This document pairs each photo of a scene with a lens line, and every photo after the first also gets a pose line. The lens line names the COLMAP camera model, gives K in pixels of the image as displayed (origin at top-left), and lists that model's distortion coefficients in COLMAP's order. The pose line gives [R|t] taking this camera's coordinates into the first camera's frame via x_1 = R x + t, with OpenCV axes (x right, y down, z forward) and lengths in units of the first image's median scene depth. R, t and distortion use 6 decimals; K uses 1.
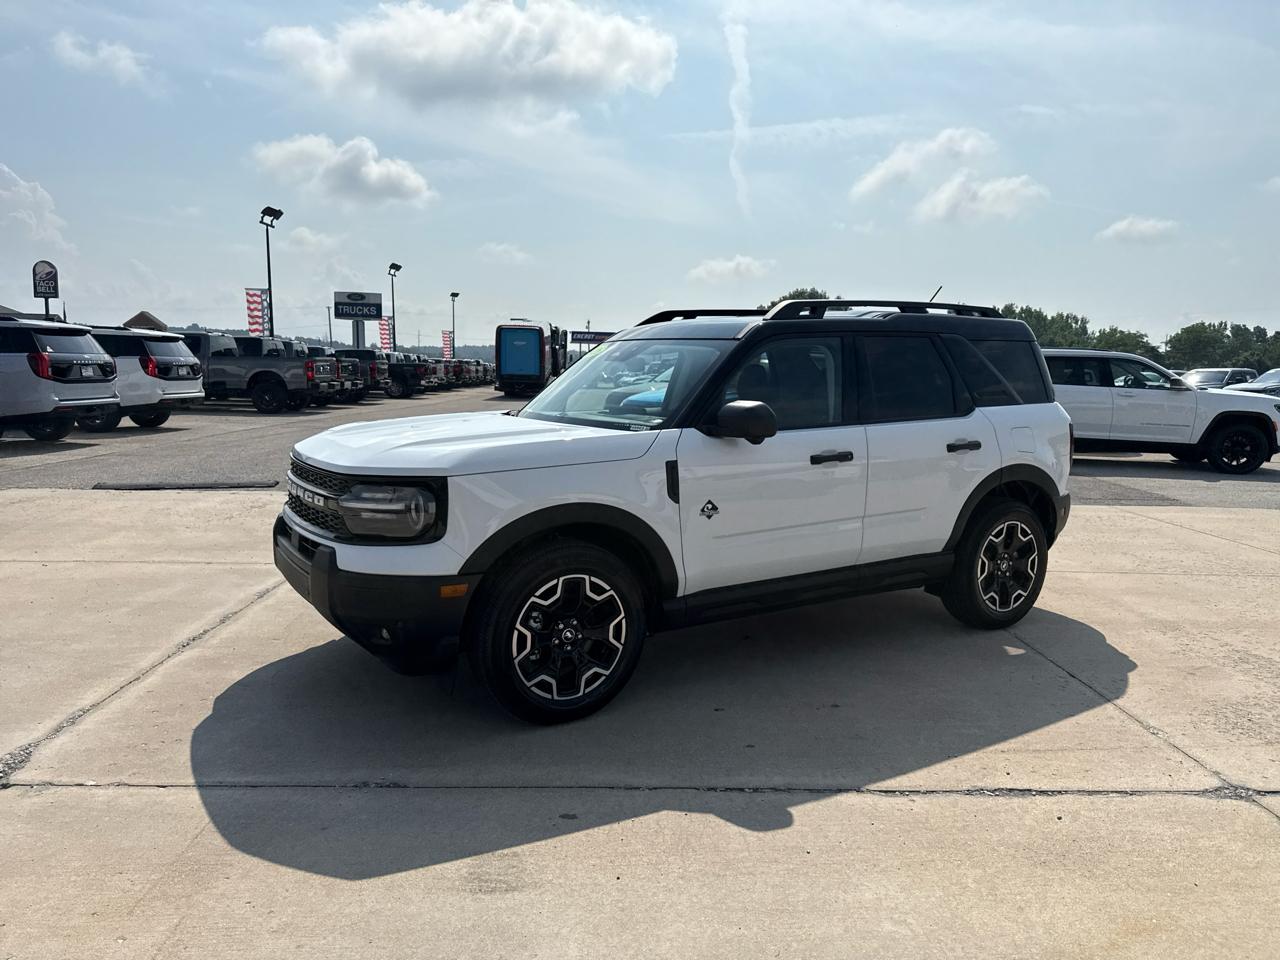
lens RADIAL K [[901.0, 0, 650.6], [0, 901.0, 491.3], [0, 0, 1]] dist [0.036905, -0.052970]
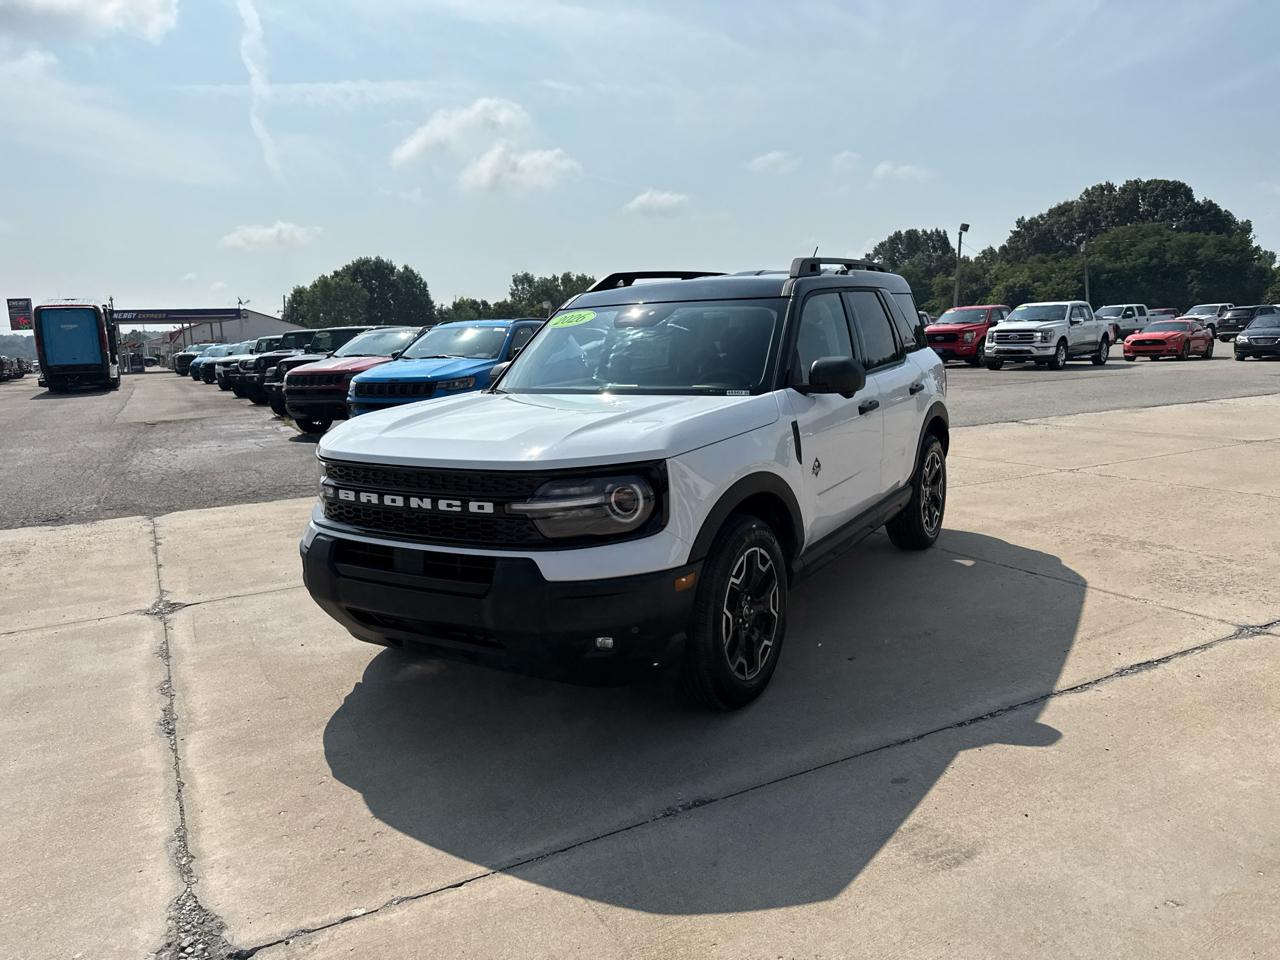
lens RADIAL K [[897.7, 0, 649.1], [0, 897.7, 490.1], [0, 0, 1]] dist [0.060148, -0.092449]
pose [[0.891431, -0.127197, 0.434938, -0.540991], [0.113544, 0.991876, 0.057357, -0.032792], [-0.438700, -0.001745, 0.898632, 0.171820]]
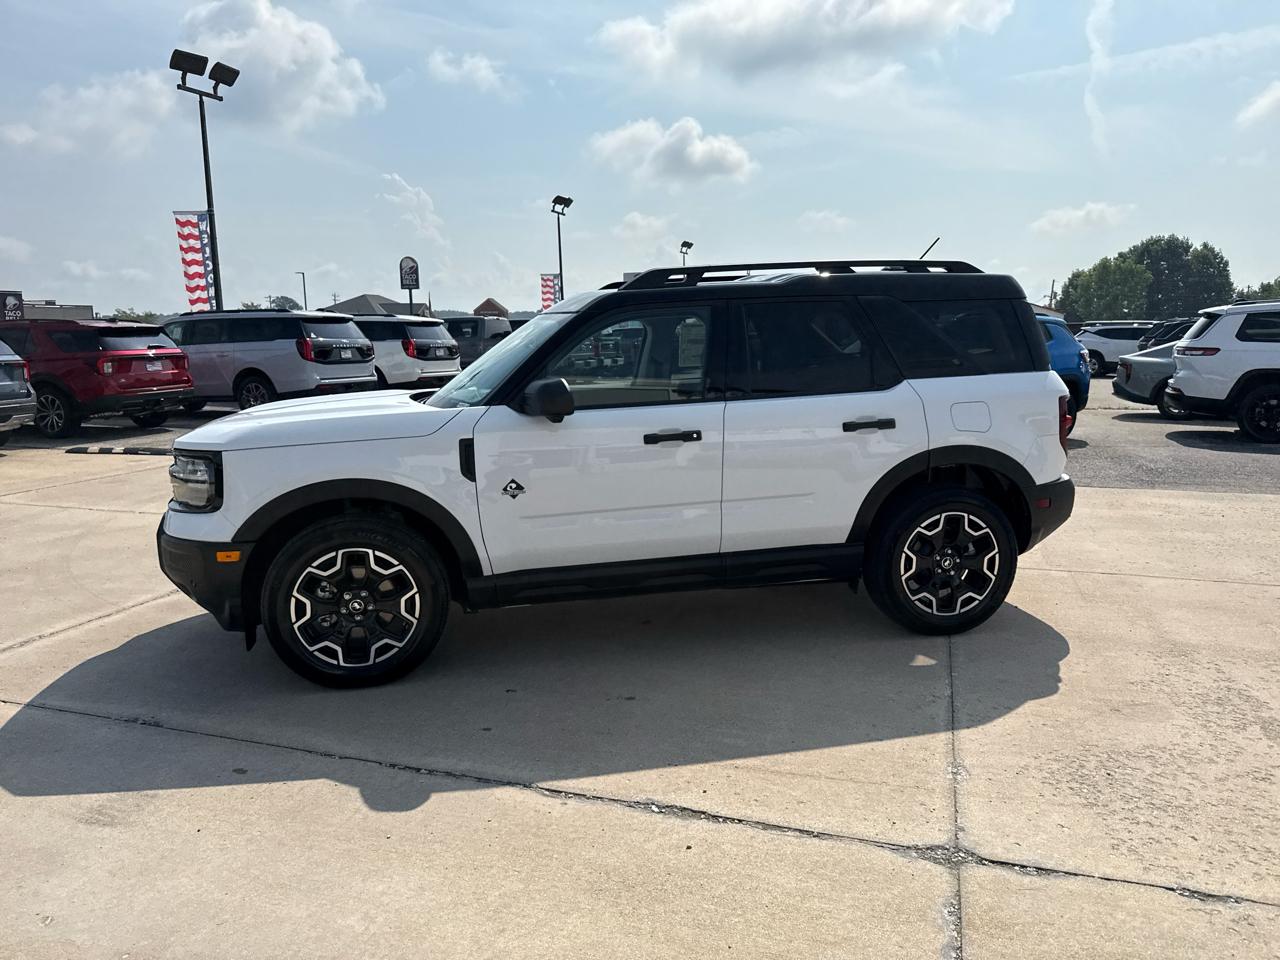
lens RADIAL K [[899.8, 0, 648.8], [0, 899.8, 502.0], [0, 0, 1]] dist [0.036674, -0.053209]
pose [[0.939908, 0.033914, -0.339740, 0.536206], [-0.019151, 0.998725, 0.046712, -0.014468], [0.340891, -0.037398, 0.939359, 0.125243]]
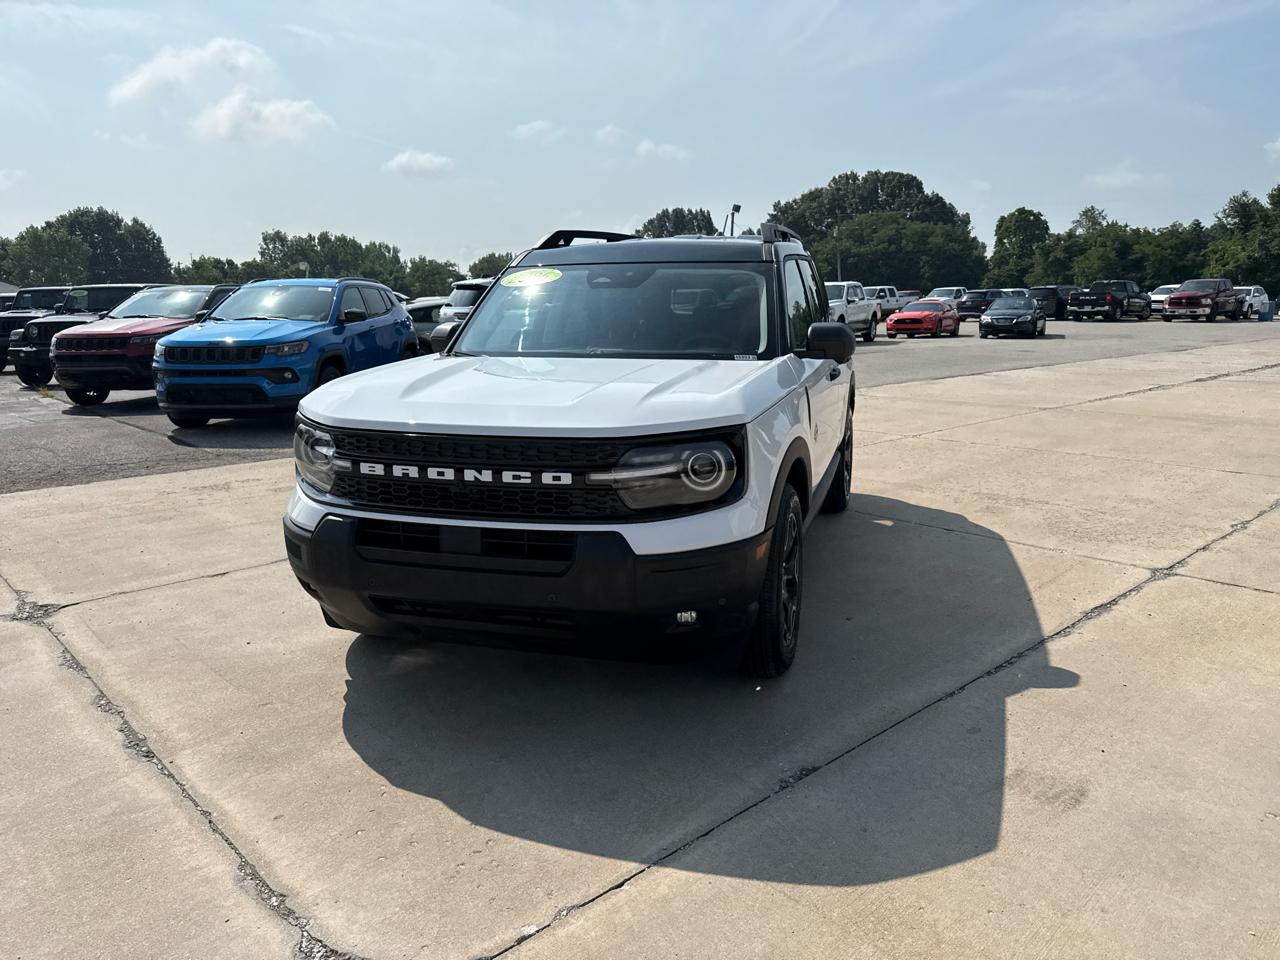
lens RADIAL K [[903.4, 0, 647.7], [0, 903.4, 478.6], [0, 0, 1]] dist [0.038228, -0.058420]
pose [[0.753874, -0.154785, 0.638526, -0.735456], [0.115153, 0.987938, 0.103531, -0.055321], [-0.646849, -0.004521, 0.762605, 0.337304]]
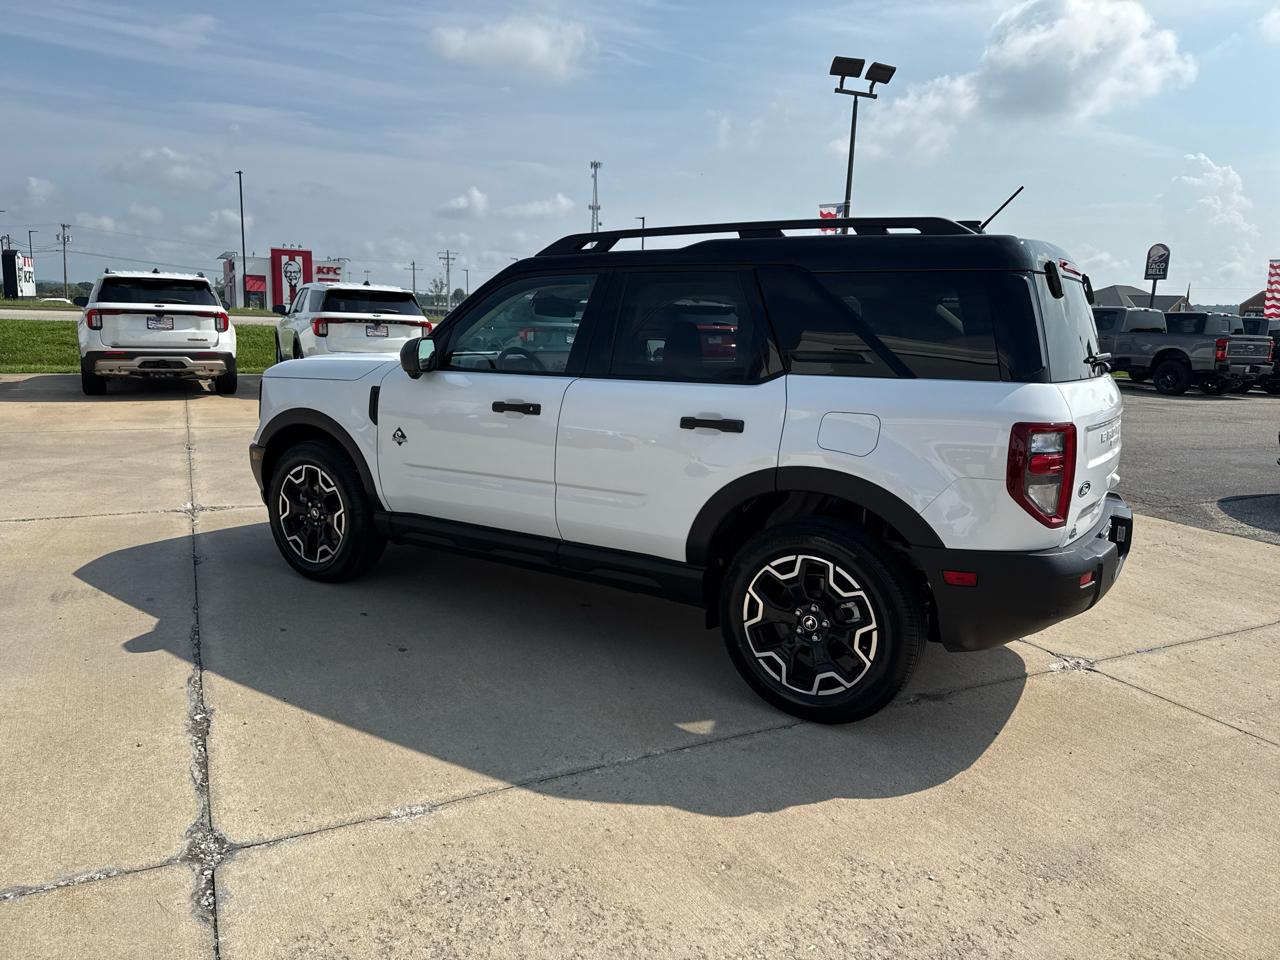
lens RADIAL K [[899.0, 0, 645.7], [0, 899.0, 486.1], [0, 0, 1]] dist [0.043207, -0.063006]
pose [[0.424890, 0.166822, -0.889741, 1.158942], [-0.154785, 0.981787, 0.110164, -0.086368], [0.891914, 0.090911, 0.442973, 0.783785]]
